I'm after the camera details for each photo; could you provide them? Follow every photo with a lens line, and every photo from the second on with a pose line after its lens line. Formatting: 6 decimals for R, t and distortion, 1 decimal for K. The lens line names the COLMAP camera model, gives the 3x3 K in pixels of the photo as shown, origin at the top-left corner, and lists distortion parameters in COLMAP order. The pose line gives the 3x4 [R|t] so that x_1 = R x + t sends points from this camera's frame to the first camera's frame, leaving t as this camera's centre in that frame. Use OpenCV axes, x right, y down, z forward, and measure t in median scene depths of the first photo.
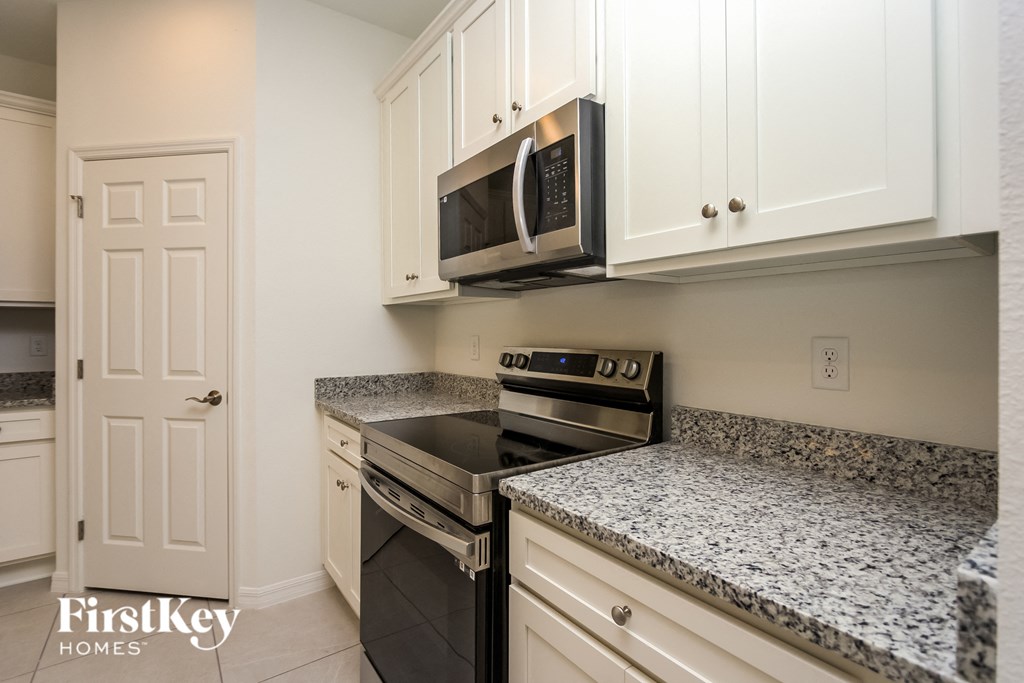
lens RADIAL K [[477.5, 0, 511.9], [0, 477.5, 329.8], [0, 0, 1]] dist [-0.012842, 0.000044]
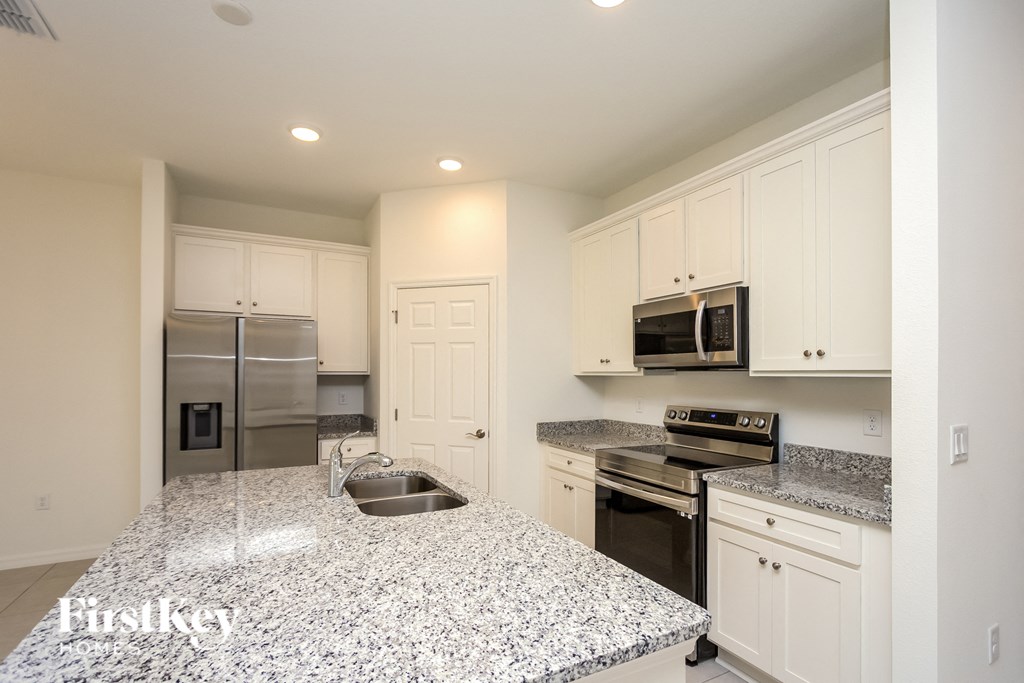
lens RADIAL K [[474.4, 0, 513.7], [0, 474.4, 370.7], [0, 0, 1]] dist [0.000240, 0.000167]
pose [[0.988221, 0.001692, -0.153022, -0.407594], [-0.002154, 0.999994, -0.002853, -0.109960], [0.153017, 0.003150, 0.988219, -0.947669]]
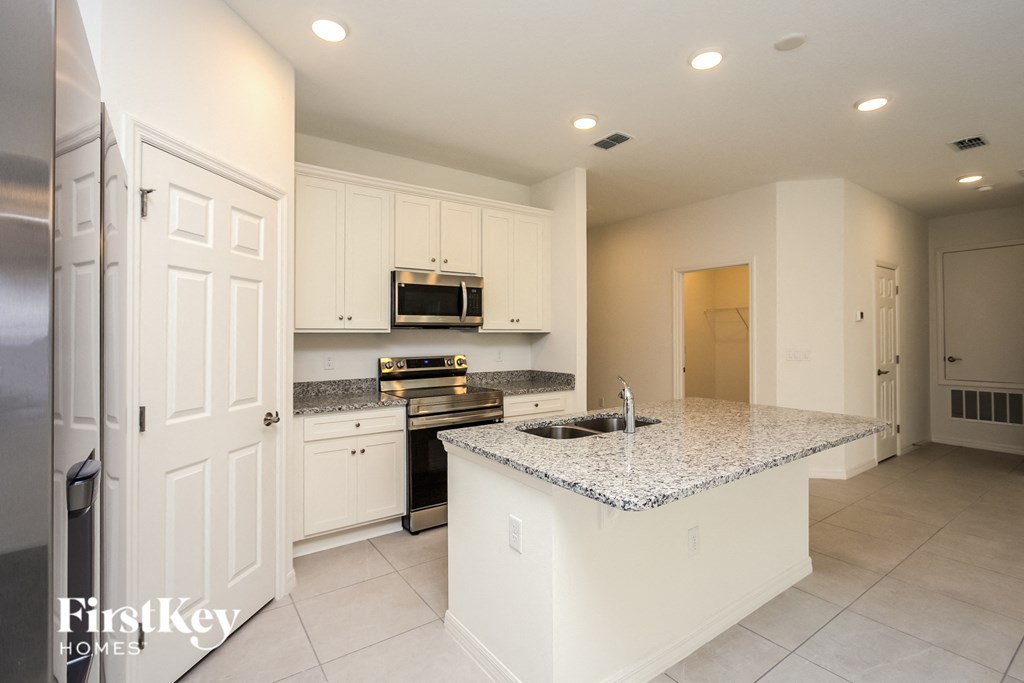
lens RADIAL K [[477.5, 0, 511.9], [0, 477.5, 329.8], [0, 0, 1]] dist [-0.012842, 0.000044]
pose [[0.017032, 0.008879, 0.999816, -2.683780], [-0.002127, 0.999959, -0.008844, -0.088463], [-0.999853, -0.001976, 0.017050, 0.643416]]
